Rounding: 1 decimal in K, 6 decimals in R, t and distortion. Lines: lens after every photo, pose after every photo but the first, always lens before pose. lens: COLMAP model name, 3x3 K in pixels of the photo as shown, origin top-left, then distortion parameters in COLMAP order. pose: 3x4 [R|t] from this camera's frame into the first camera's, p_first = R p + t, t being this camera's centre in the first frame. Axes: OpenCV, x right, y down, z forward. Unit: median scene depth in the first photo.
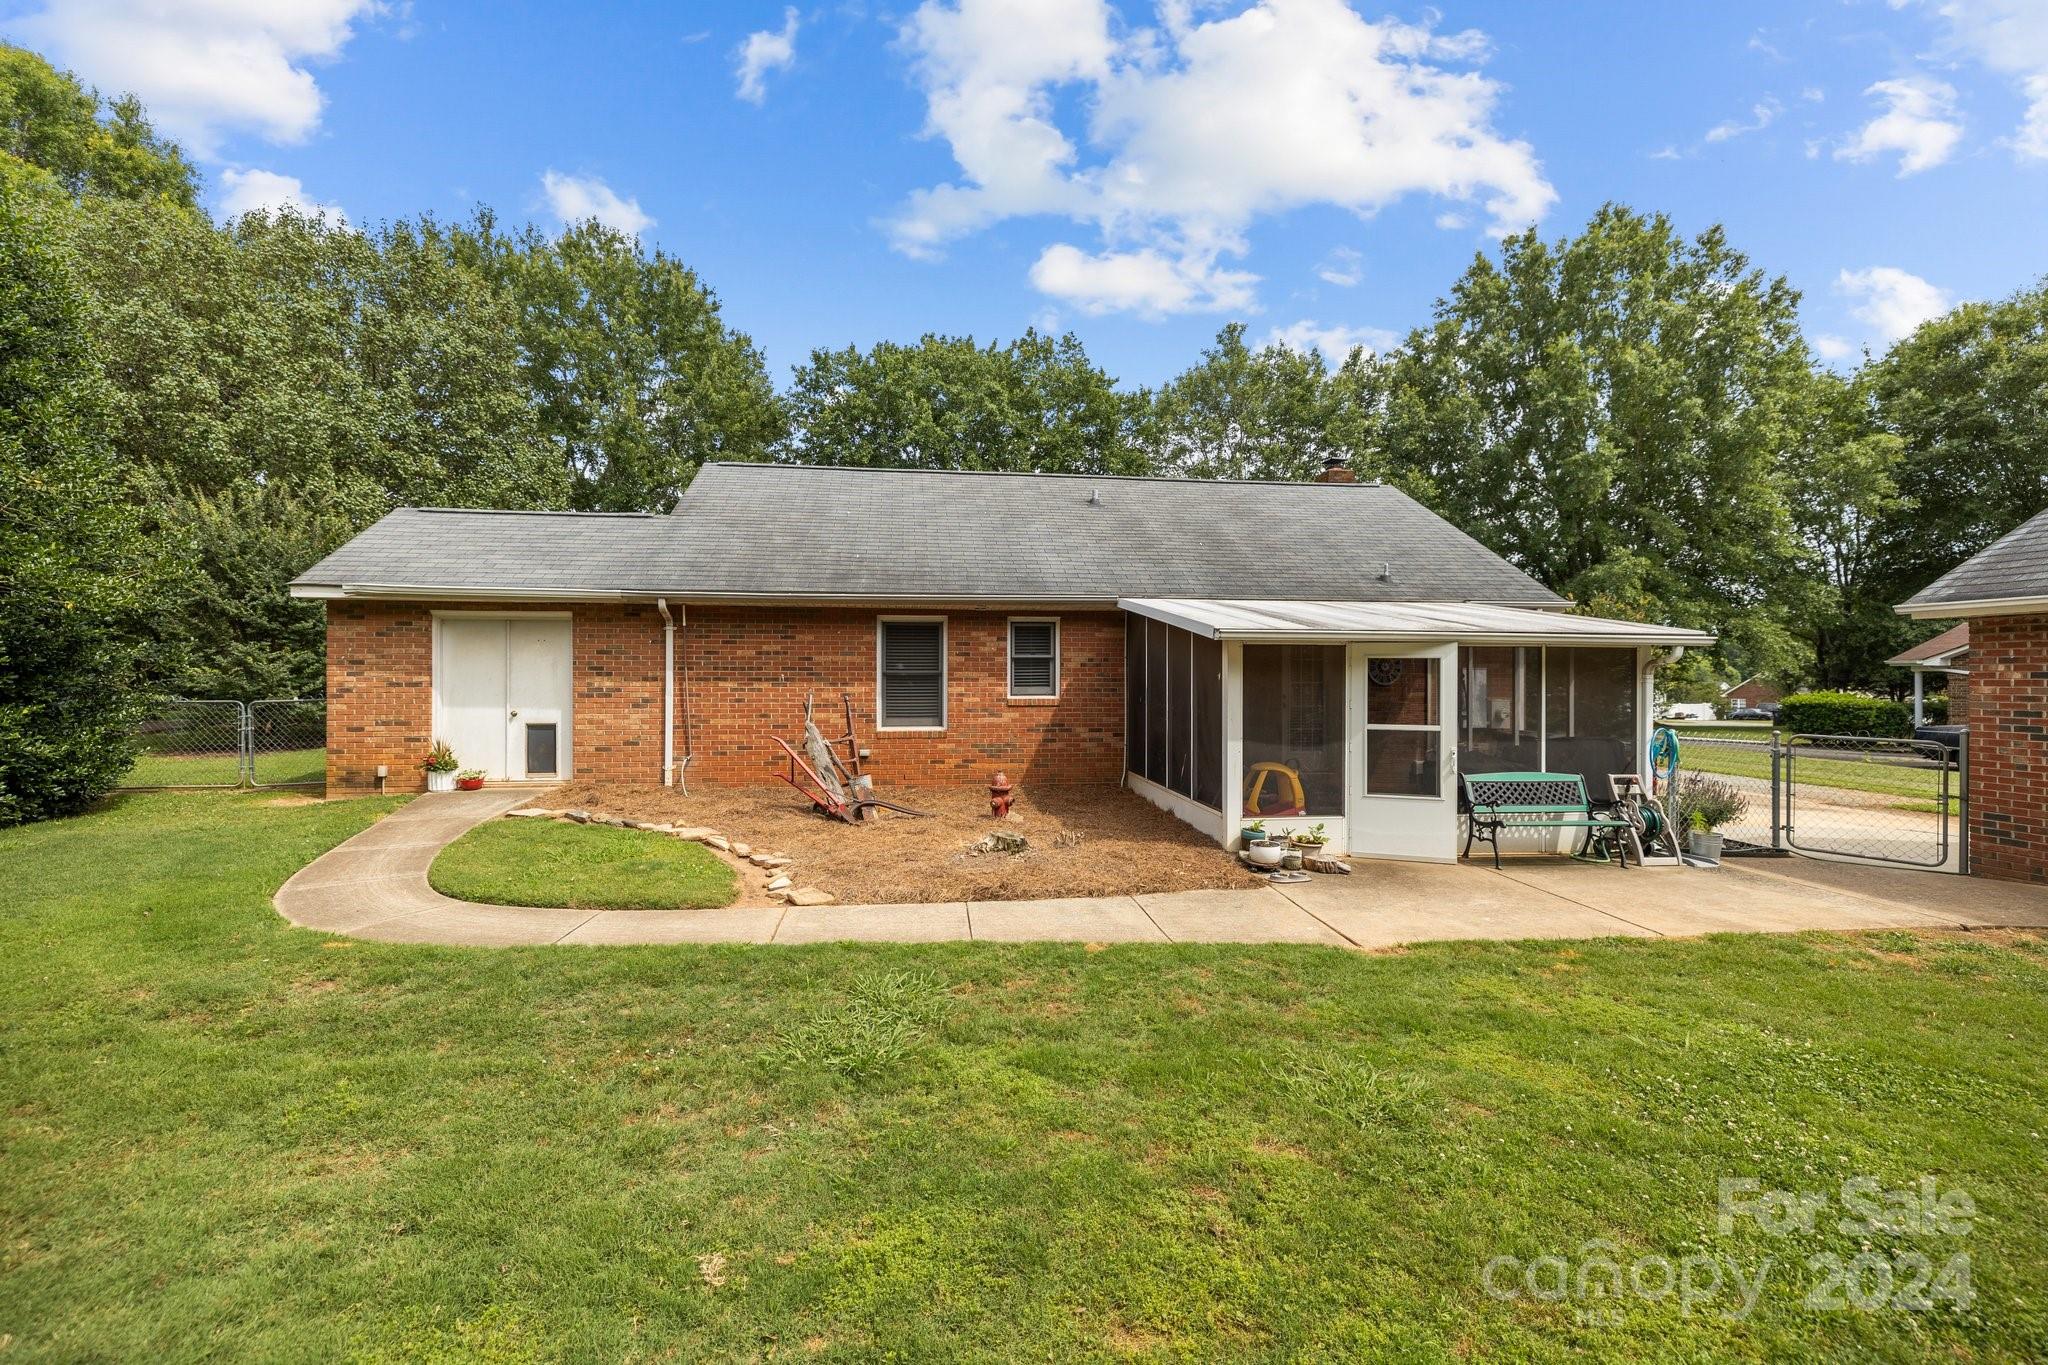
lens RADIAL K [[866.0, 0, 1019.0], [0, 866.0, 662.5], [0, 0, 1]] dist [0.000853, 0.000068]
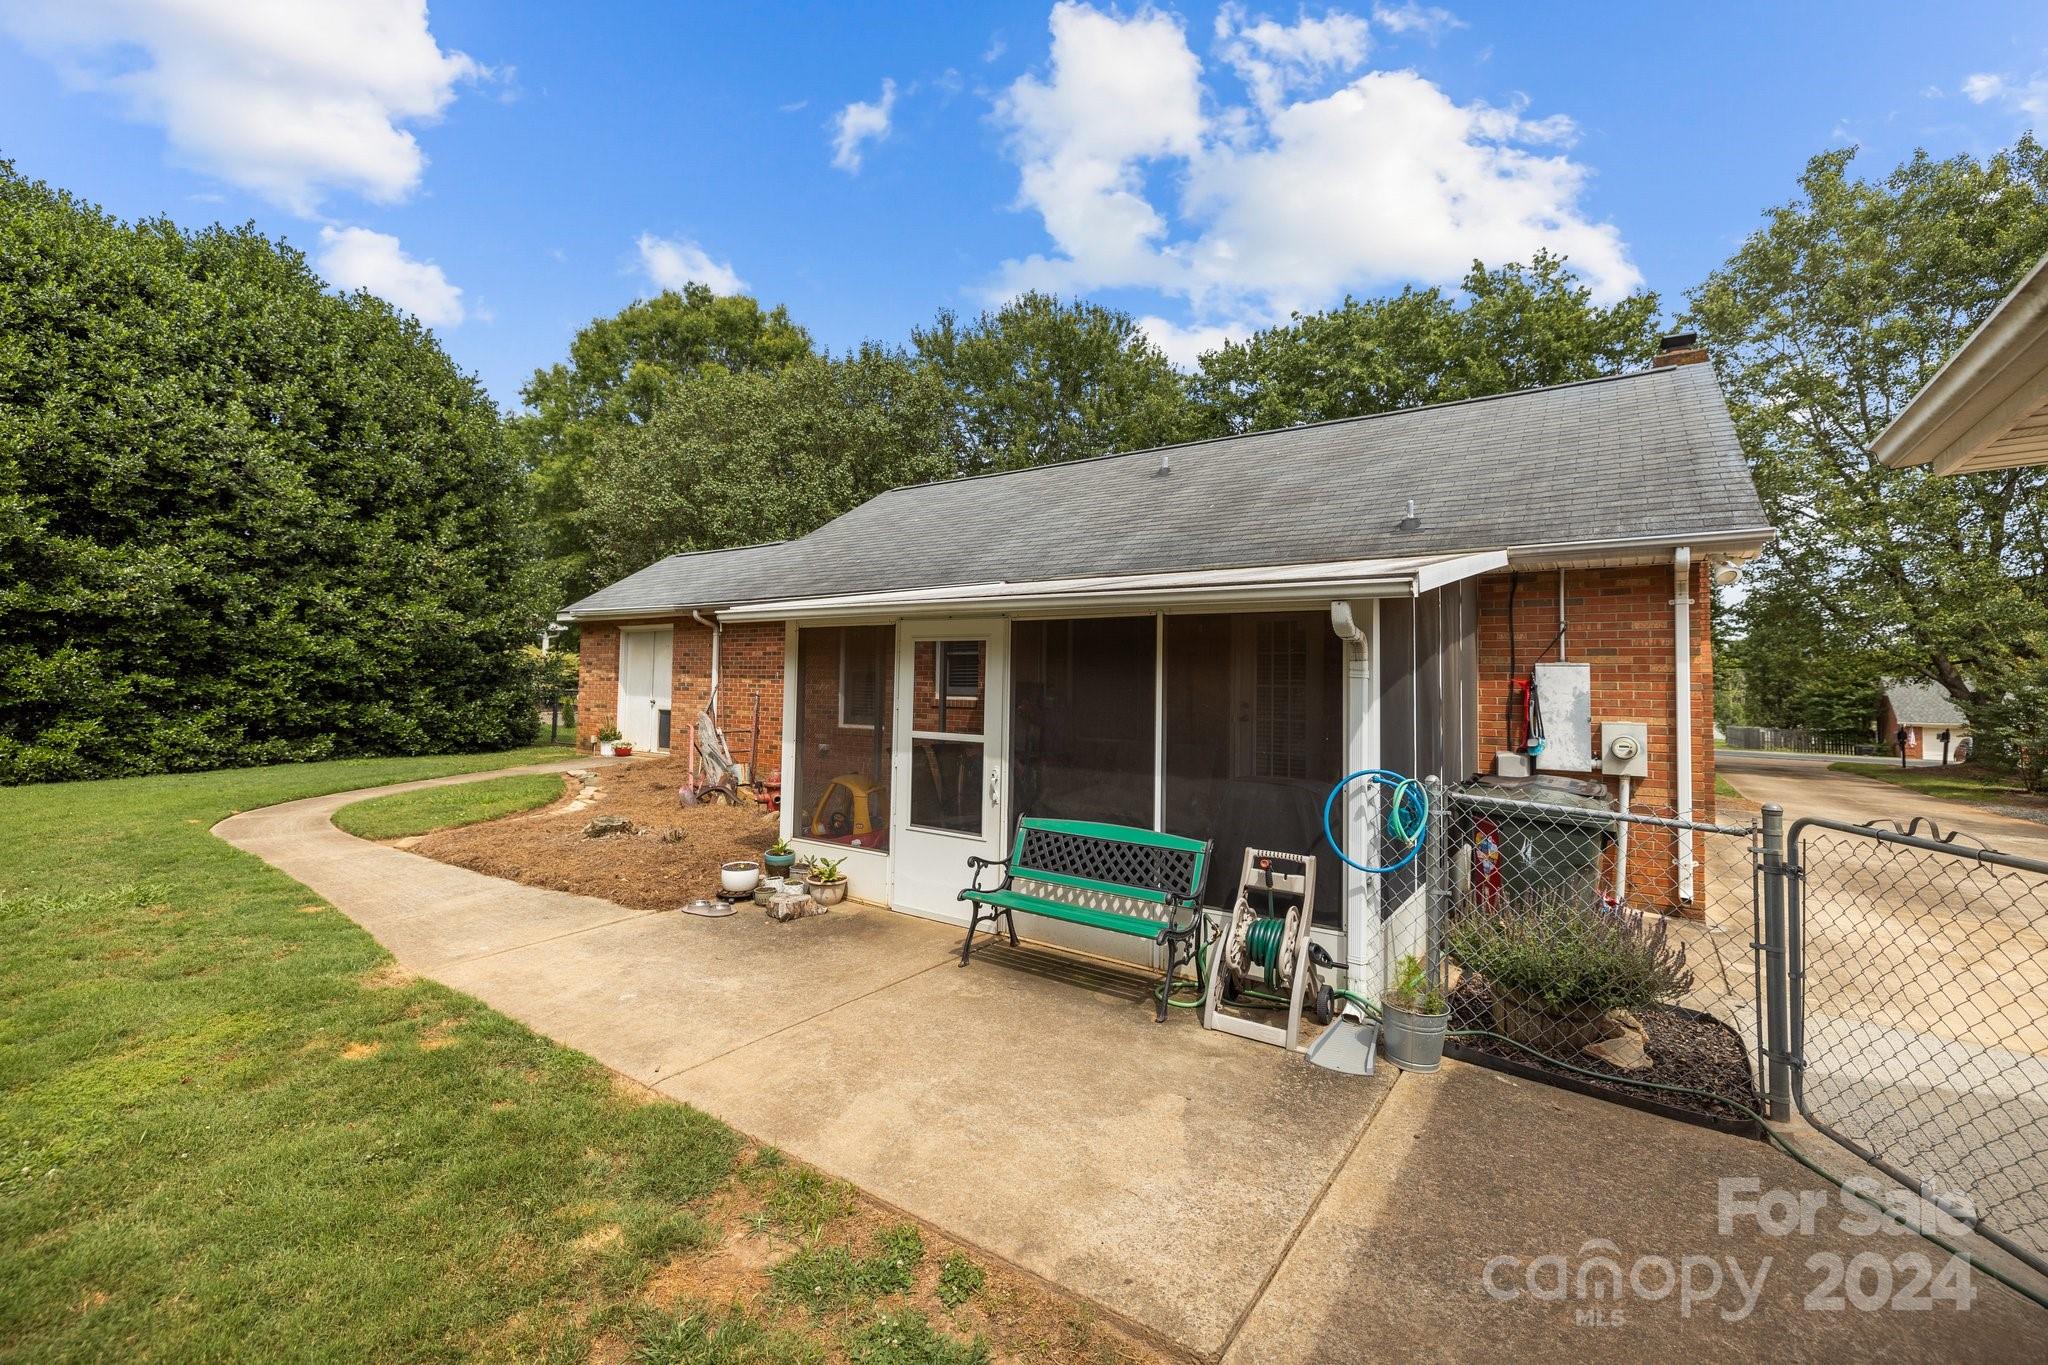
lens RADIAL K [[861.6, 0, 1019.7], [0, 861.6, 650.7], [0, 0, 1]] dist [-0.000107, -0.000267]
pose [[0.739850, -0.017077, -0.672555, 0.718191], [-0.005047, 0.999509, -0.030931, 0.018240], [0.672753, 0.026279, 0.739401, 0.387116]]
